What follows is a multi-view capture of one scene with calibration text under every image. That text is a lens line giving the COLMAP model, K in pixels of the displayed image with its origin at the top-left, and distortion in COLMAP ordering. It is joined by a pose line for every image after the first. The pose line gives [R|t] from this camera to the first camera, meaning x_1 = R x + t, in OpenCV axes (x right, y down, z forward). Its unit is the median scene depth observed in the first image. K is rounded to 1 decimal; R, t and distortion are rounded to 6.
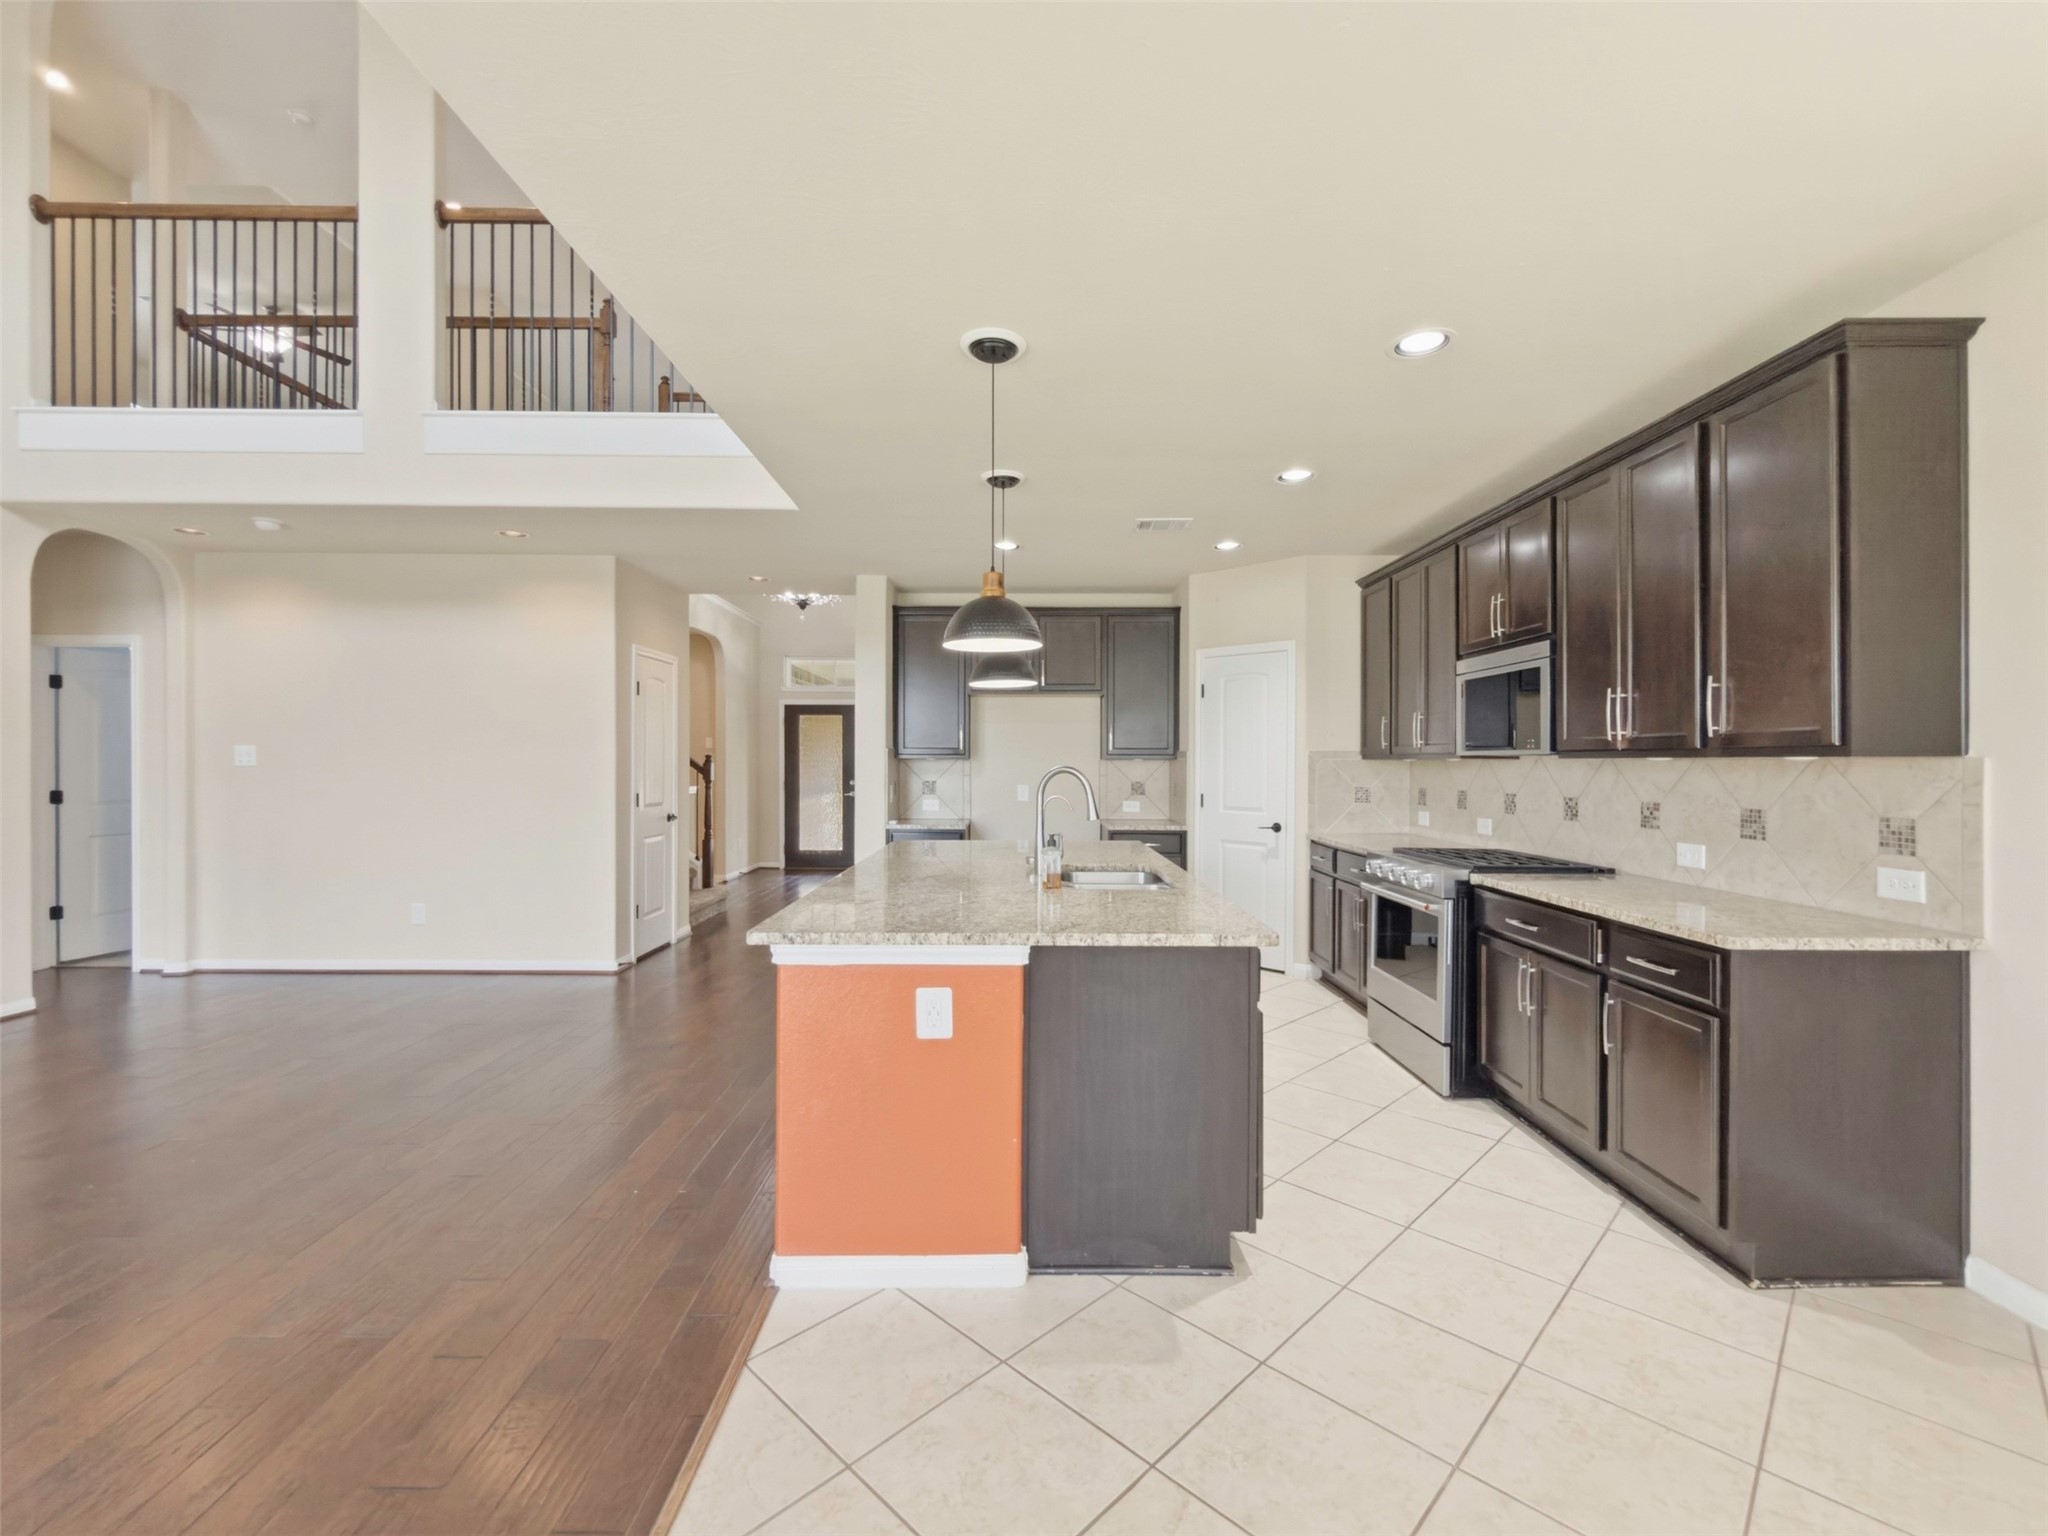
lens RADIAL K [[880.3, 0, 1025.3], [0, 880.3, 762.7], [0, 0, 1]] dist [-0.000058, -0.000590]
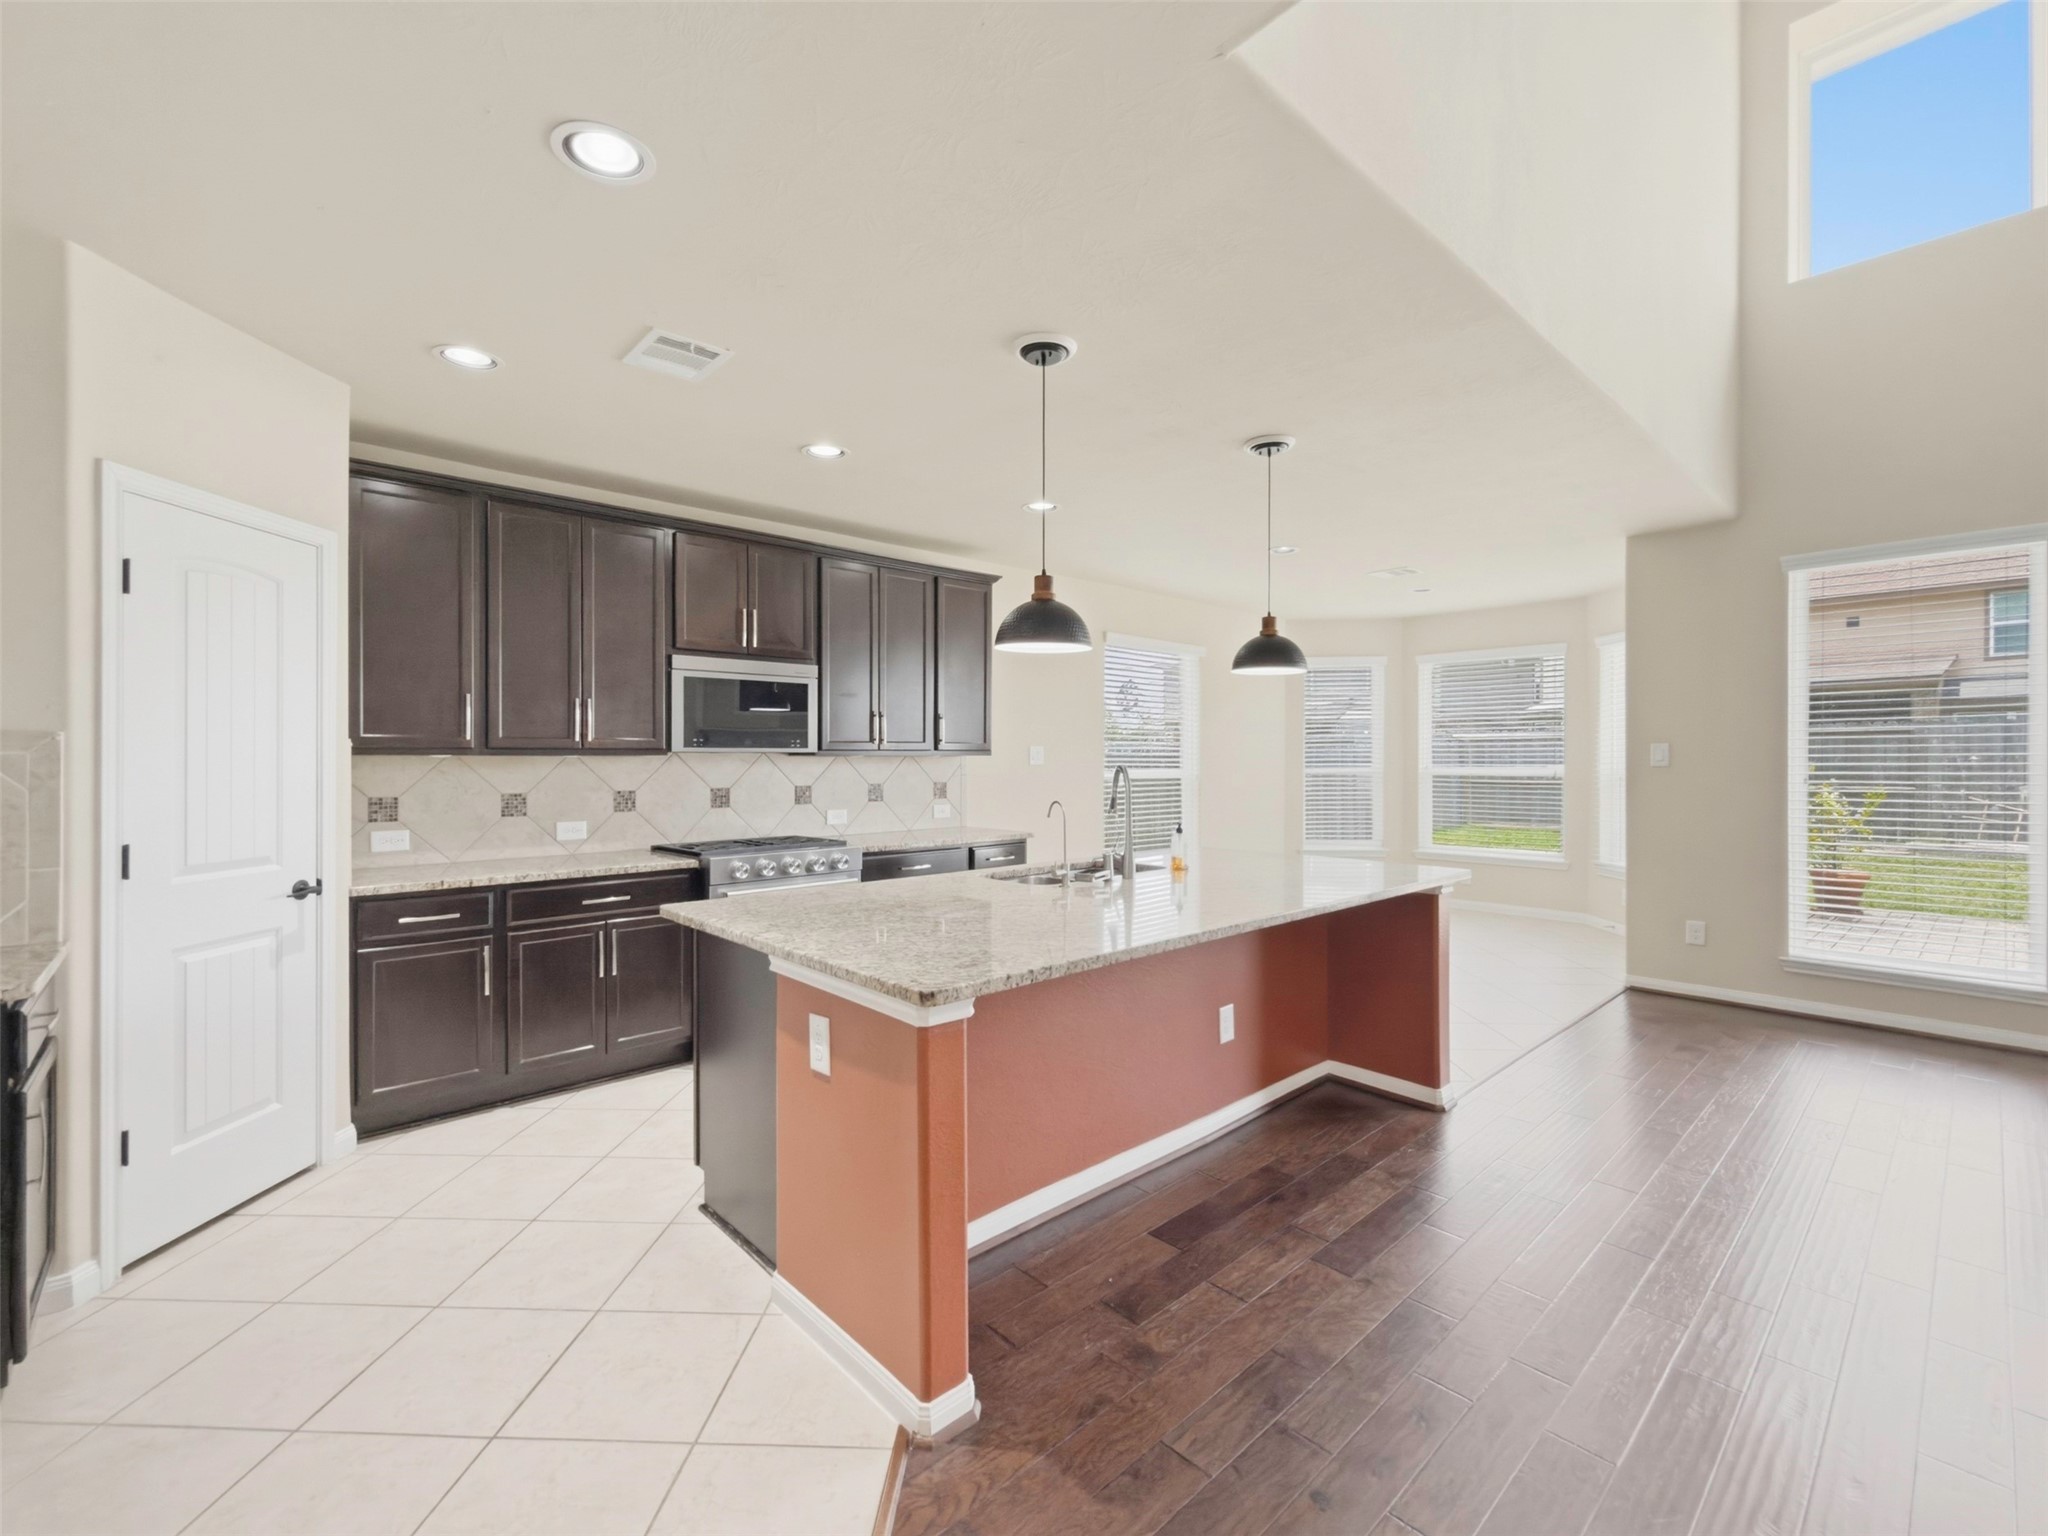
lens RADIAL K [[903.3, 0, 1030.0], [0, 903.3, 754.5], [0, 0, 1]] dist [0.003368, -0.000050]
pose [[-0.677925, 0.000283, 0.735131, -0.416186], [-0.000073, 1.000000, -0.000452, -0.003961], [-0.735131, -0.000360, -0.677925, 1.145760]]
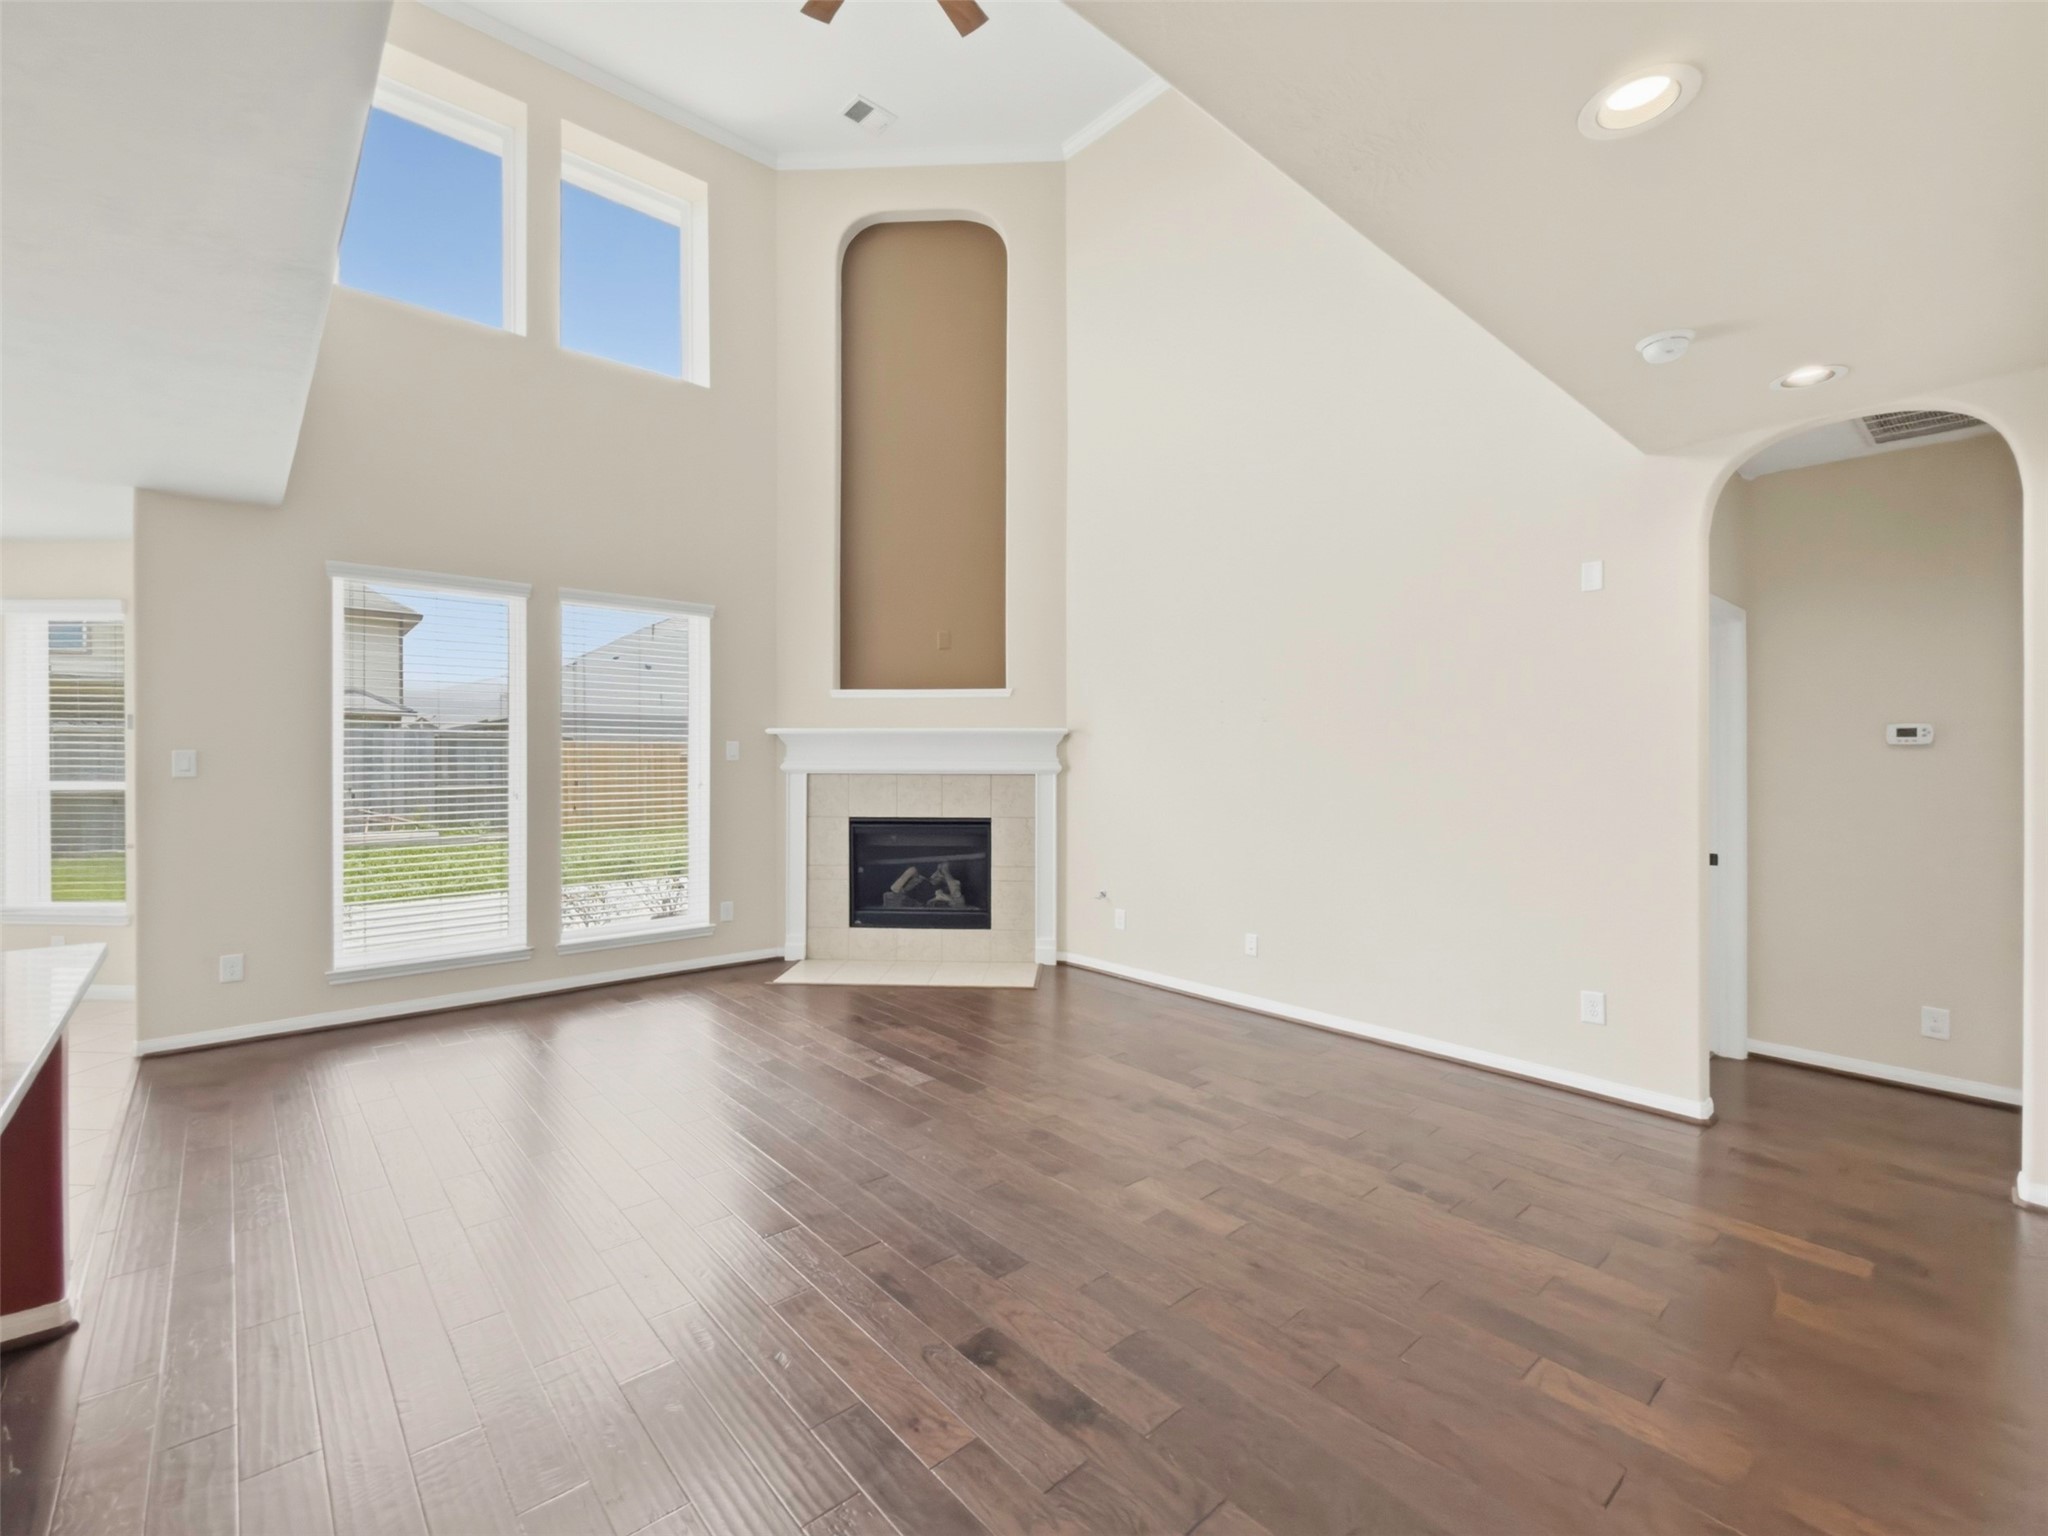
lens RADIAL K [[898.1, 0, 1024.0], [0, 898.1, 768.0], [0, 0, 1]] dist [0.000815, -0.000078]
pose [[-0.755208, -0.002180, -0.655482, -0.191330], [-0.008168, 0.999948, 0.006086, -0.010554], [0.655435, 0.009950, -0.755186, 1.078063]]
